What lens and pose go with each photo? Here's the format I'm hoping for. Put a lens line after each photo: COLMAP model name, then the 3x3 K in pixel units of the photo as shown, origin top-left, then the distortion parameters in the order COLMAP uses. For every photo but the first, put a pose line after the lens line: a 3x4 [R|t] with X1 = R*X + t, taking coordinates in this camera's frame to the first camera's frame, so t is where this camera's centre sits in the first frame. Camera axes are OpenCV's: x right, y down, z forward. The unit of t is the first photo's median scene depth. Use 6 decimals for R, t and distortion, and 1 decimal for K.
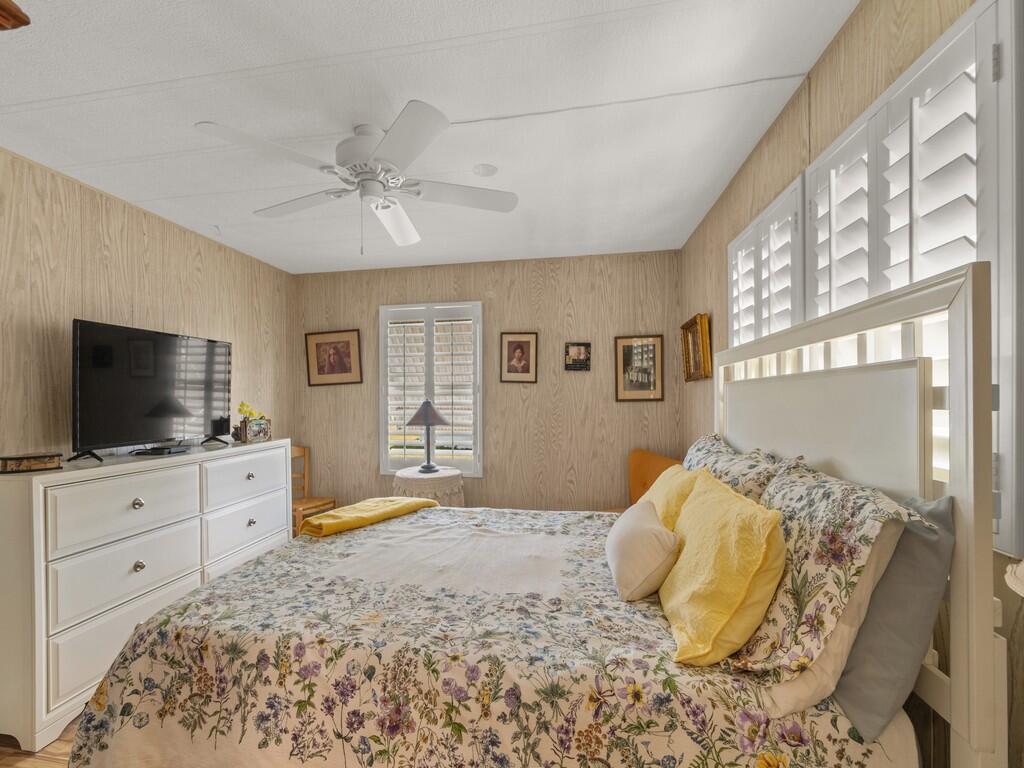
lens RADIAL K [[447.0, 0, 487.8], [0, 447.0, 403.5], [0, 0, 1]] dist [0.011208, -0.002520]
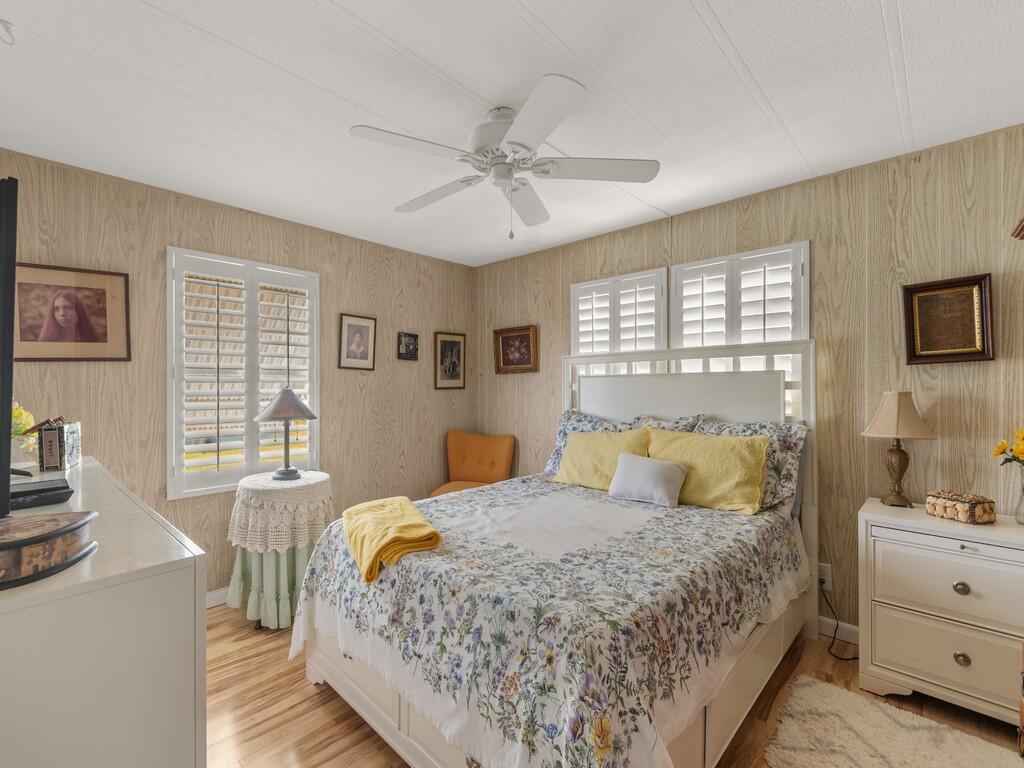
lens RADIAL K [[447.0, 0, 508.6], [0, 447.0, 384.2], [0, 0, 1]] dist [0.011208, -0.002520]
pose [[0.556617, 0.008565, 0.830725, -0.554962], [0.007876, 0.999848, -0.015586, 0.001712], [-0.830732, 0.015218, 0.556465, 0.226868]]
